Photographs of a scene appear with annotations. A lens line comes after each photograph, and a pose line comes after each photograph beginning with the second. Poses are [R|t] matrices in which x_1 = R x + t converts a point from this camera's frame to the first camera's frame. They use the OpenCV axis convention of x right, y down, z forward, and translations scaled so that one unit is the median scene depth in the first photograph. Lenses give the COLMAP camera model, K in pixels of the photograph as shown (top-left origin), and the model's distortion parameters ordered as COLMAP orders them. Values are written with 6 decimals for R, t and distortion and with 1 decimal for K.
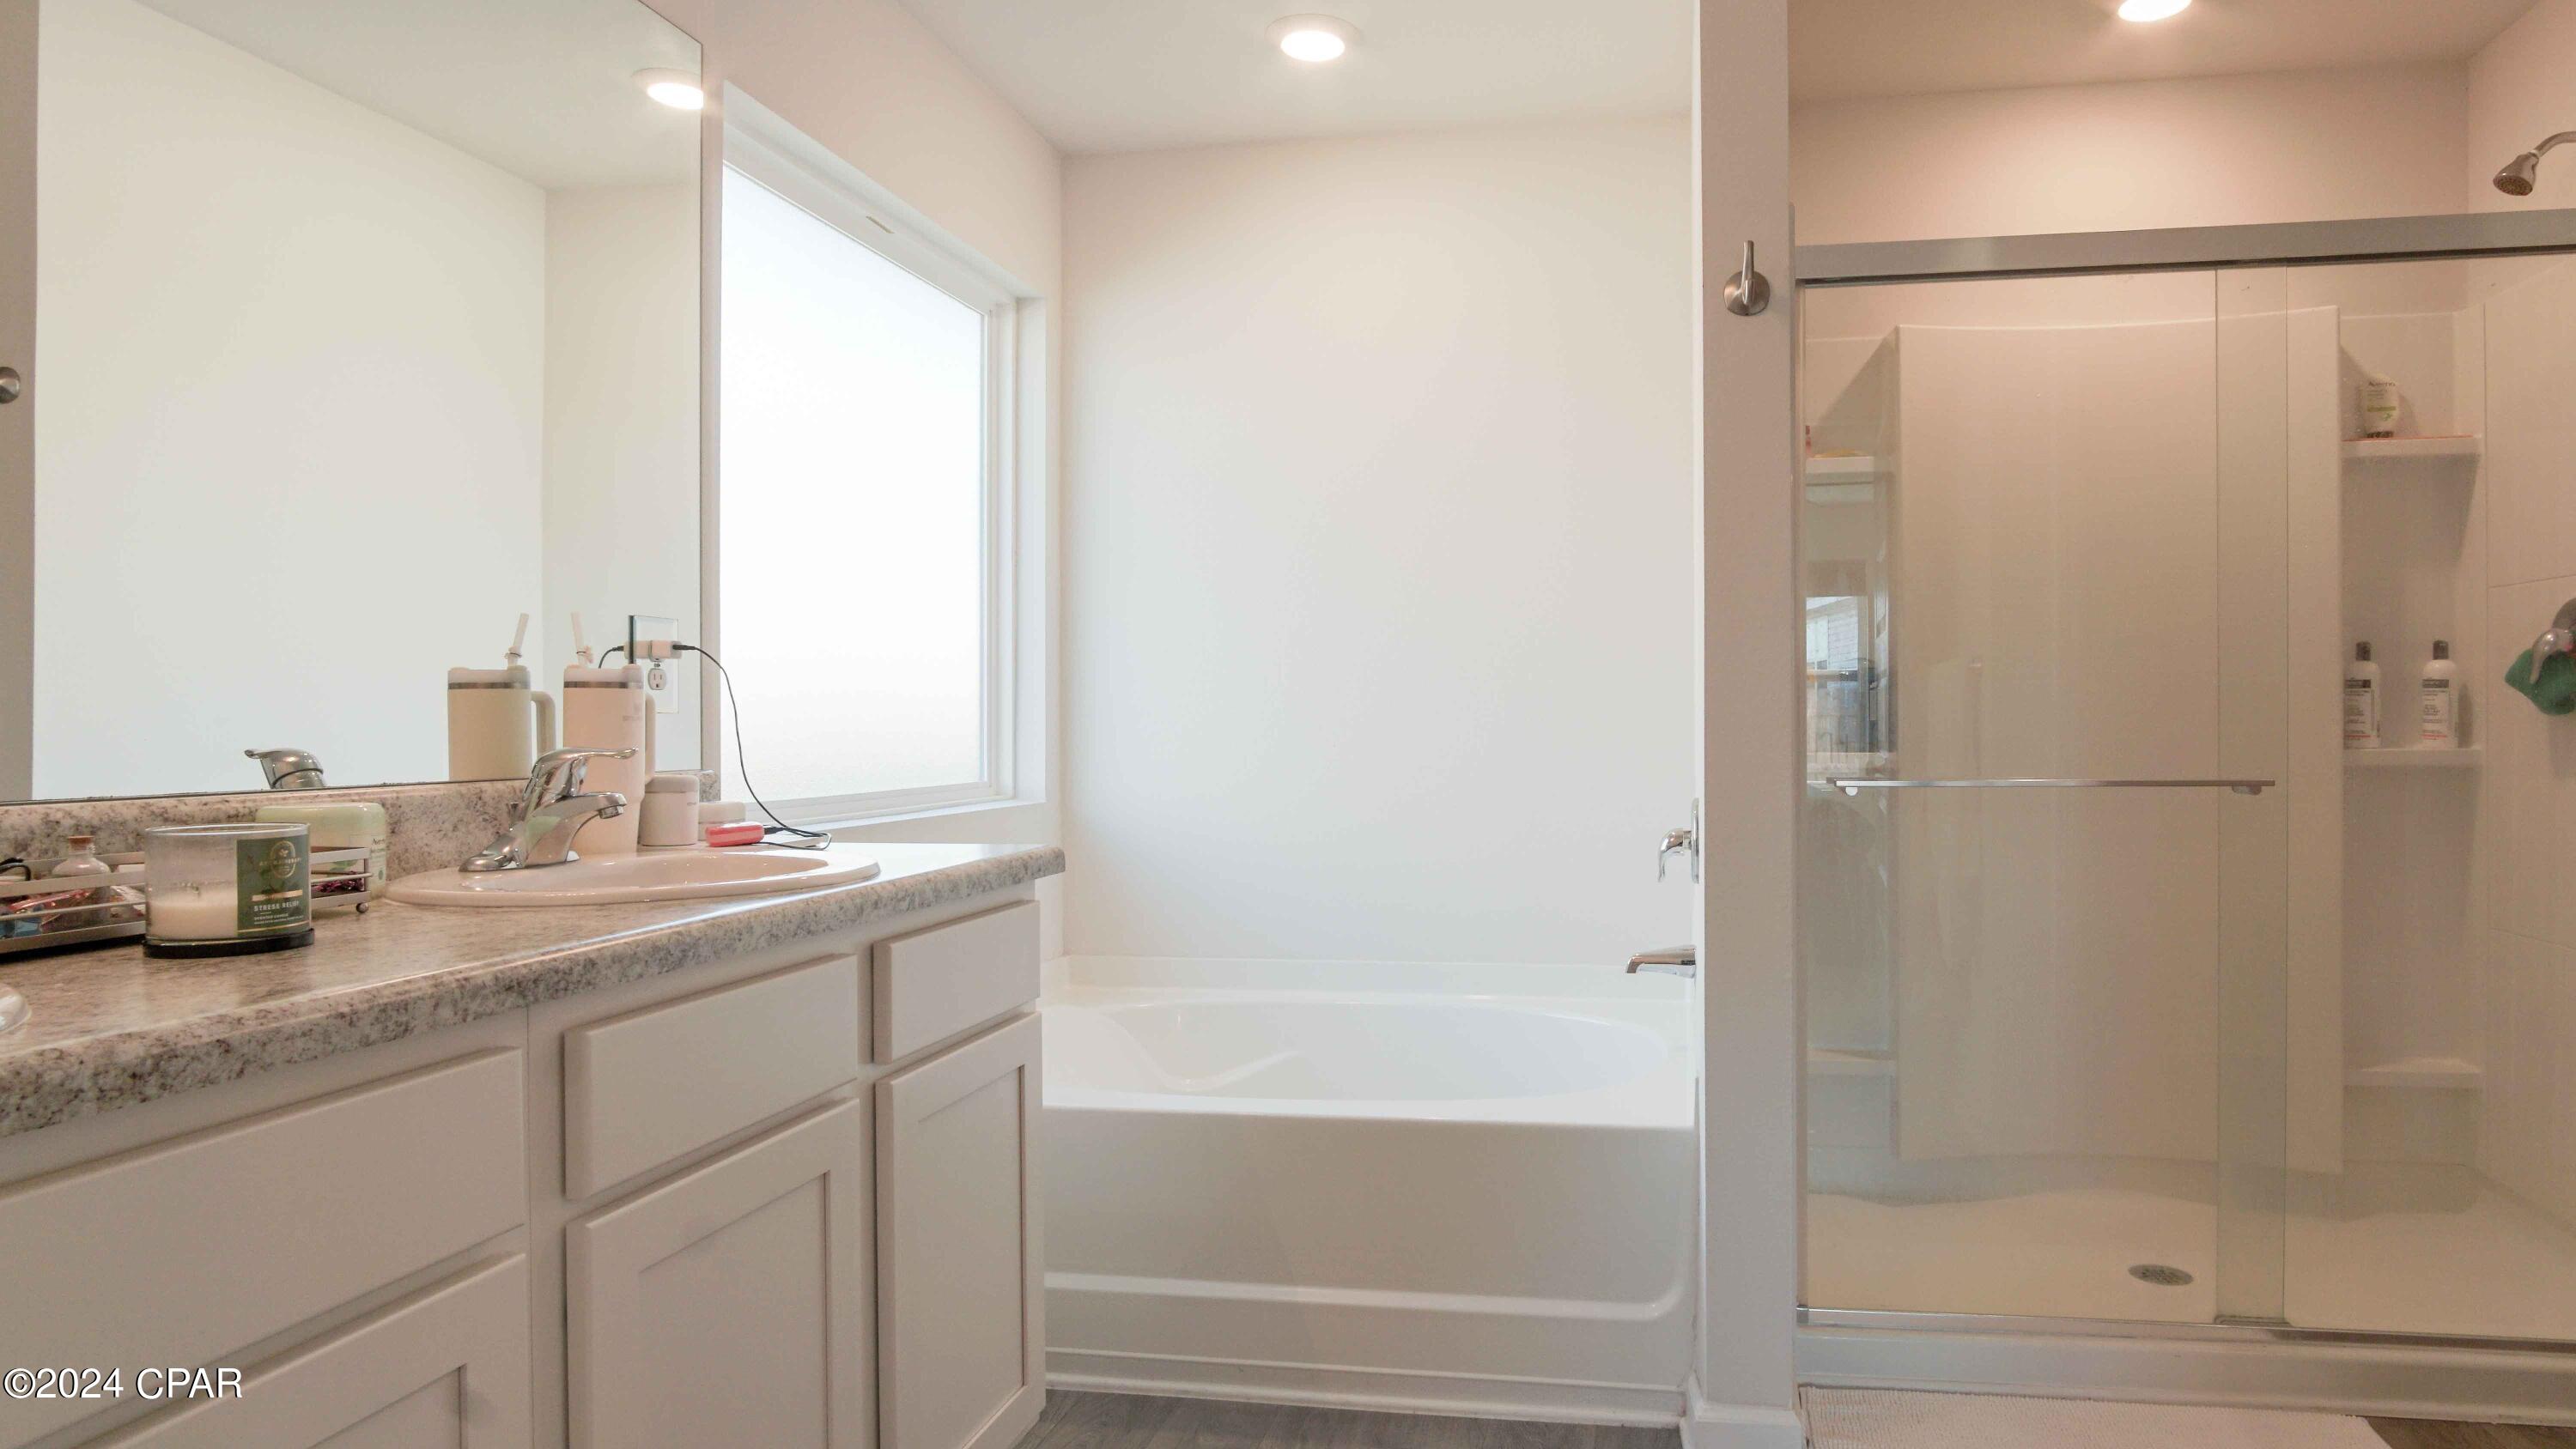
lens RADIAL K [[1471.3, 0, 1274.2], [0, 1471.3, 714.4], [0, 0, 1]] dist [0.000791, 0.000016]
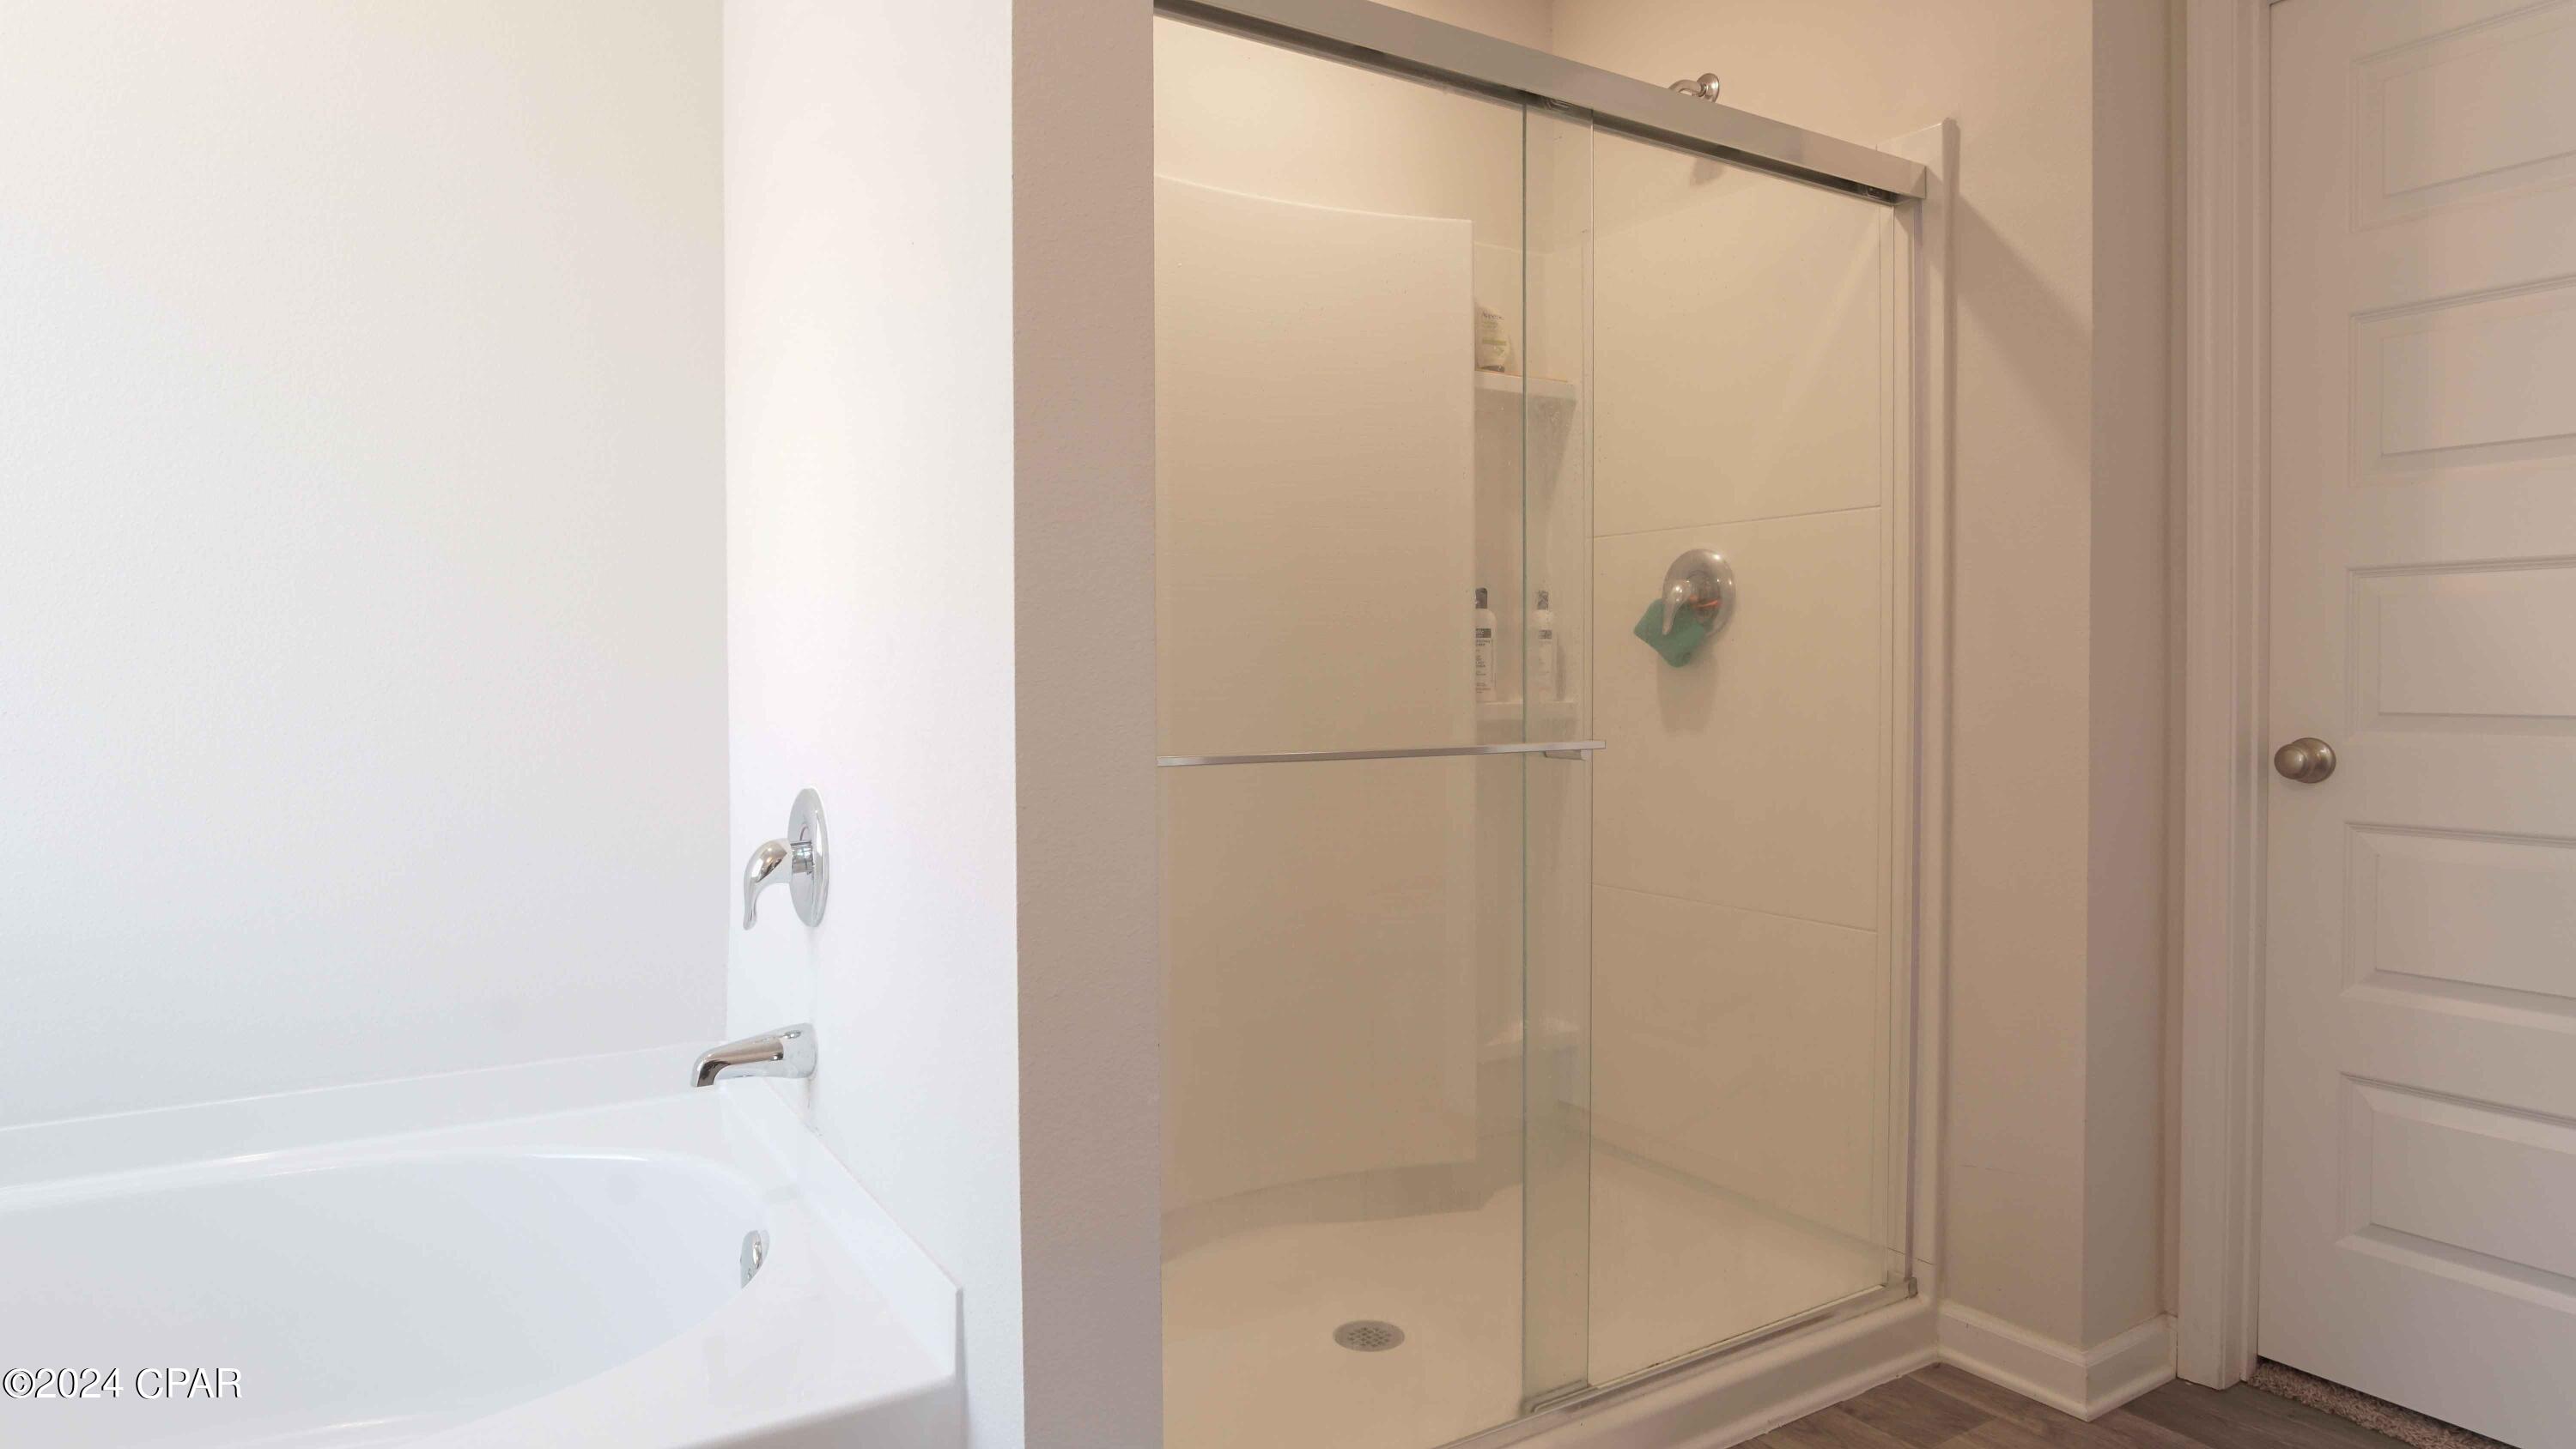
lens RADIAL K [[1471.3, 0, 1274.2], [0, 1471.3, 714.4], [0, 0, 1]] dist [0.000791, 0.000016]
pose [[0.691507, -0.017321, 0.722162, -0.031642], [-0.007787, 0.999476, 0.031429, 0.002679], [-0.722328, -0.027357, 0.691009, 0.455810]]
